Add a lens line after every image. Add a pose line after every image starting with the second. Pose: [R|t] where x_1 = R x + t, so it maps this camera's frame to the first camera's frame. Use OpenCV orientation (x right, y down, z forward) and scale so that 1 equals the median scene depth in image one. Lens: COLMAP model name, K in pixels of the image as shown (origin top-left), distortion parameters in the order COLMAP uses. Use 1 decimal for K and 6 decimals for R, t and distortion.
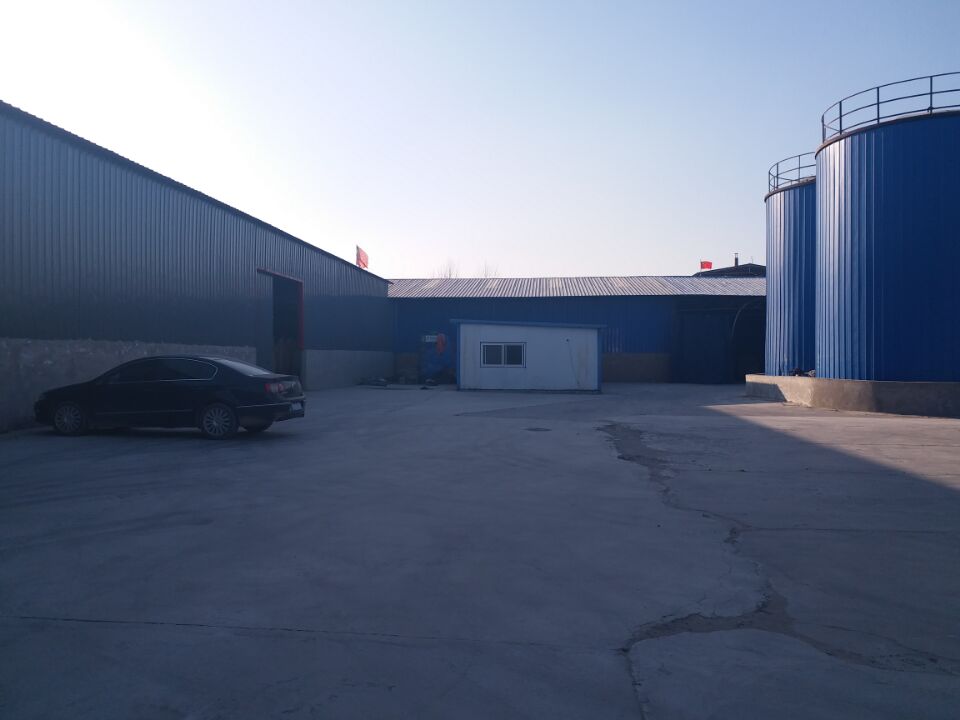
lens RADIAL K [[741.8, 0, 475.9], [0, 741.8, 363.7], [0, 0, 1]] dist [0.030580, -0.053776]
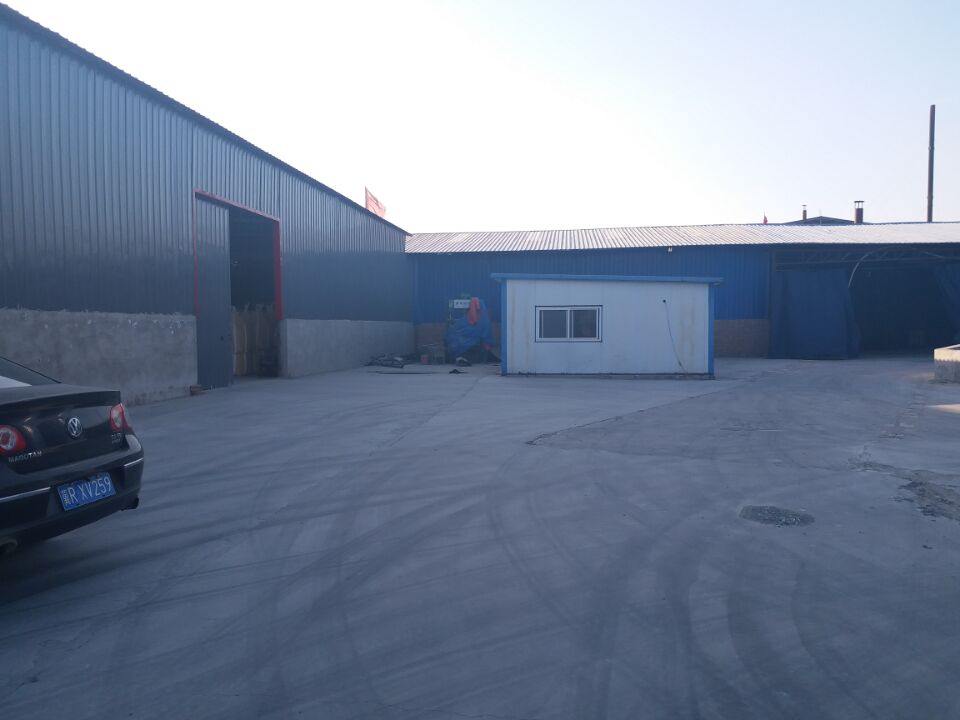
lens RADIAL K [[741.8, 0, 473.3], [0, 741.8, 367.6], [0, 0, 1]] dist [0.030580, -0.053776]
pose [[0.999391, -0.008501, -0.033853, -0.028938], [0.010026, 0.998931, 0.045125, -0.003134], [0.033433, -0.045437, 0.998408, 0.294508]]
